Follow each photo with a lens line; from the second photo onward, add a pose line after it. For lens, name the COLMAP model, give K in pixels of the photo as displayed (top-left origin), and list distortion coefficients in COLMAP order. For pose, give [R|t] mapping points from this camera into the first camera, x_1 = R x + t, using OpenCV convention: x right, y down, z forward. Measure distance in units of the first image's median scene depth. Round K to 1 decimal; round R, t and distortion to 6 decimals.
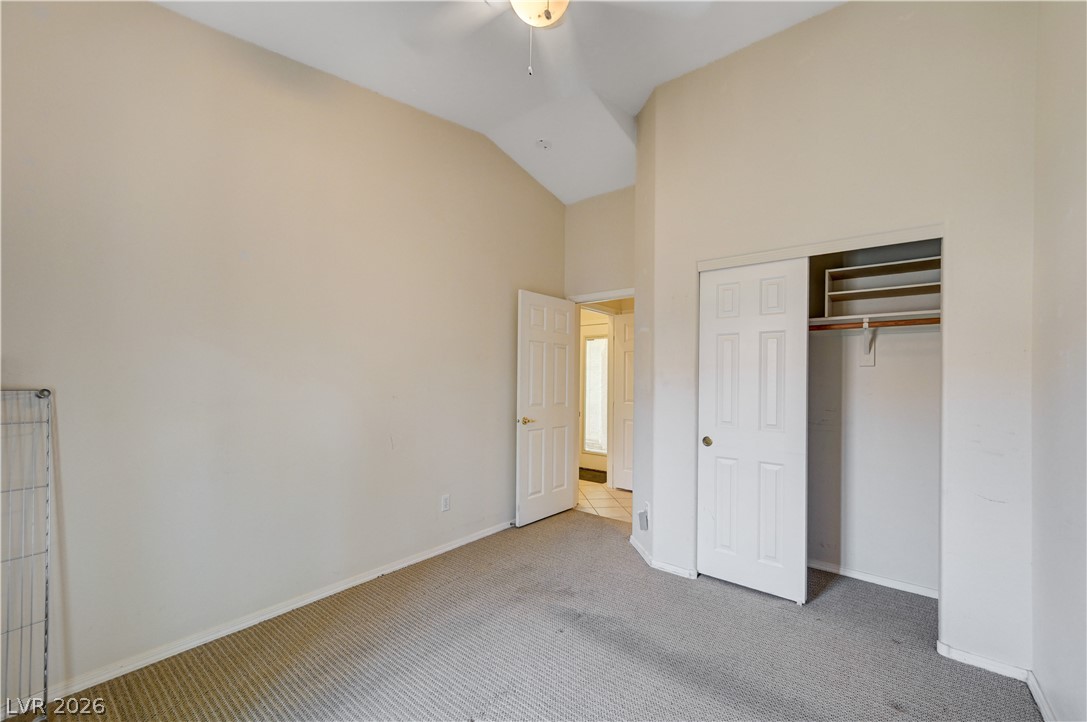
lens RADIAL K [[454.5, 0, 562.6], [0, 454.5, 369.5], [0, 0, 1]] dist [0.024856, 0.000489]
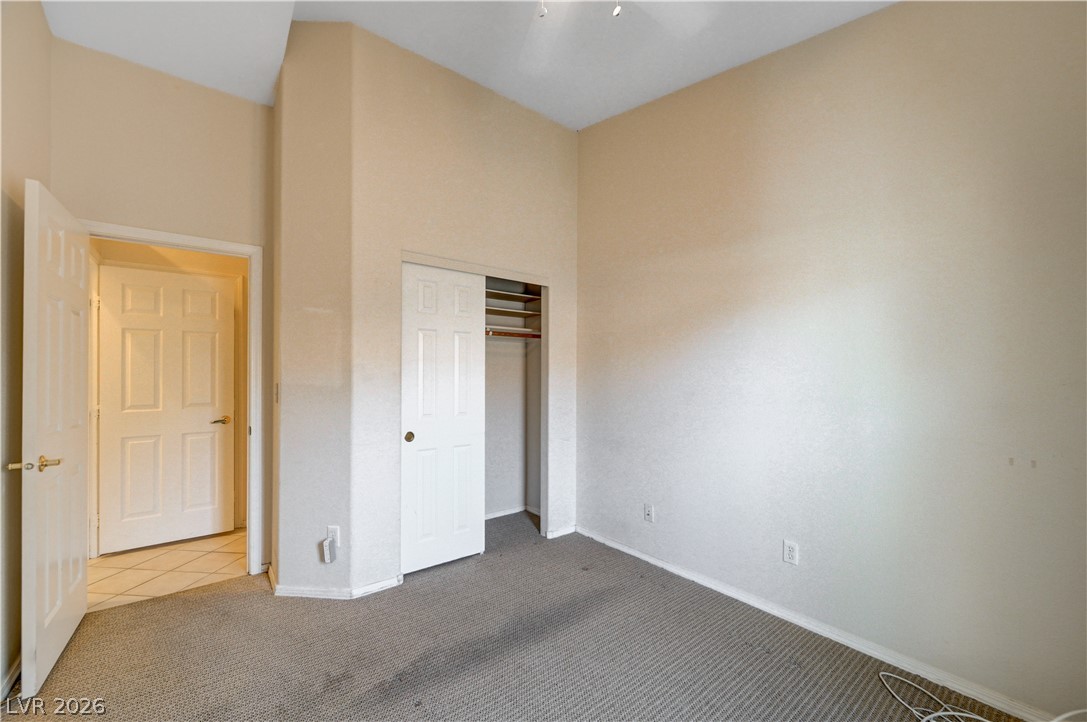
lens RADIAL K [[432.0, 0, 548.8], [0, 432.0, 370.8], [0, 0, 1]] dist [0.000262, -0.000387]
pose [[0.207315, 0.003586, 0.978268, -0.533221], [-0.023099, 0.999732, 0.001230, 0.007160], [-0.978001, -0.022852, 0.207343, 0.523178]]
